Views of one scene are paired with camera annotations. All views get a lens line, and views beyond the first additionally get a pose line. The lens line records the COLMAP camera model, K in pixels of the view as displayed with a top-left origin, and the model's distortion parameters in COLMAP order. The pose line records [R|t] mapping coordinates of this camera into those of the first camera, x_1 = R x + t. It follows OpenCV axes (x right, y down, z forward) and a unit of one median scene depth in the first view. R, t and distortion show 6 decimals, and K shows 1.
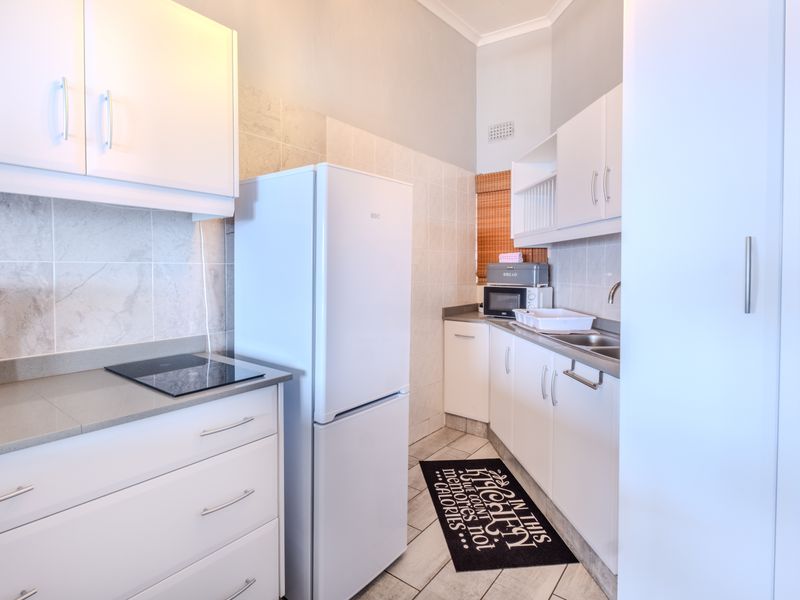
lens RADIAL K [[417.9, 0, 397.6], [0, 417.9, 273.9], [0, 0, 1]] dist [0.001376, -0.000237]
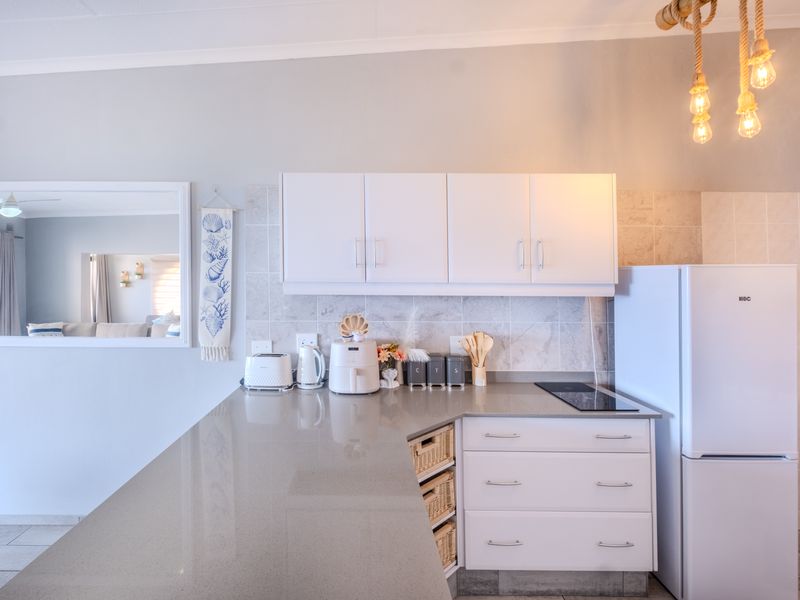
lens RADIAL K [[407.2, 0, 357.3], [0, 407.2, 271.0], [0, 0, 1]] dist [0.001575, -0.000927]
pose [[0.603113, -0.020742, -0.797386, 0.192615], [-0.012304, 0.999301, -0.035300, -0.150224], [0.797561, 0.031101, 0.602436, -0.544195]]
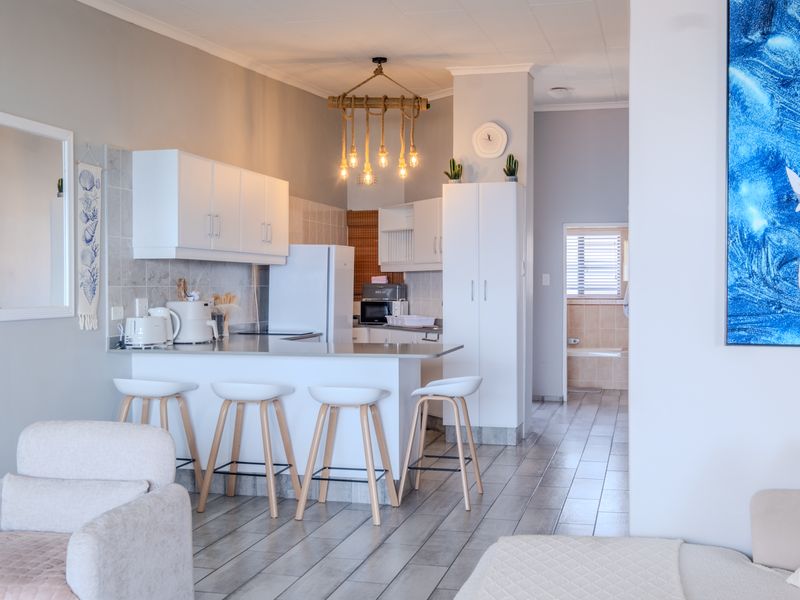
lens RADIAL K [[953.6, 0, 416.2], [0, 953.6, 296.1], [0, 0, 1]] dist [-0.090942, 0.372428]
pose [[0.913743, -0.006356, 0.406242, -1.625752], [0.006874, 0.999976, 0.000184, 0.026667], [-0.406234, 0.002624, 0.913765, -3.471824]]
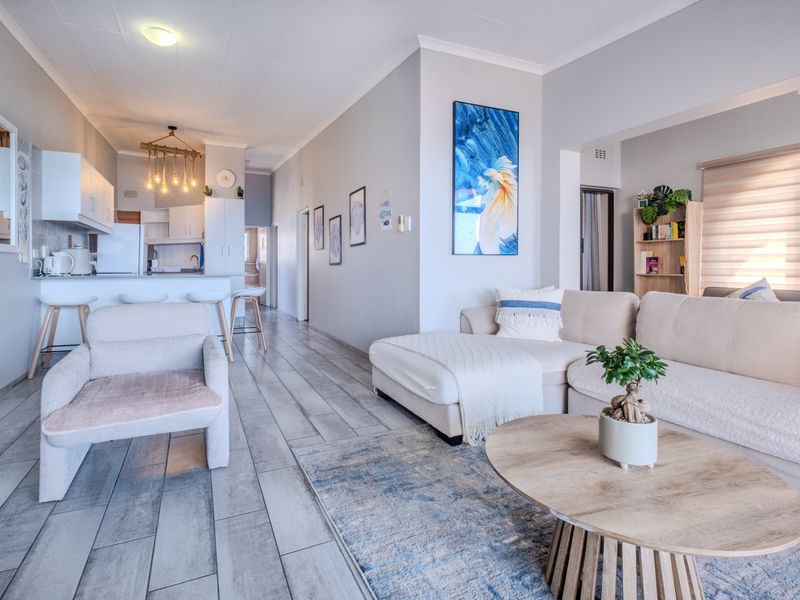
lens RADIAL K [[409.9, 0, 382.0], [0, 409.9, 269.9], [0, 0, 1]] dist [-0.001441, -0.000792]
pose [[0.461488, -0.011464, 0.887072, -2.347235], [0.015927, 0.999862, 0.004635, 0.191741], [-0.887003, 0.011989, 0.461607, -2.652331]]
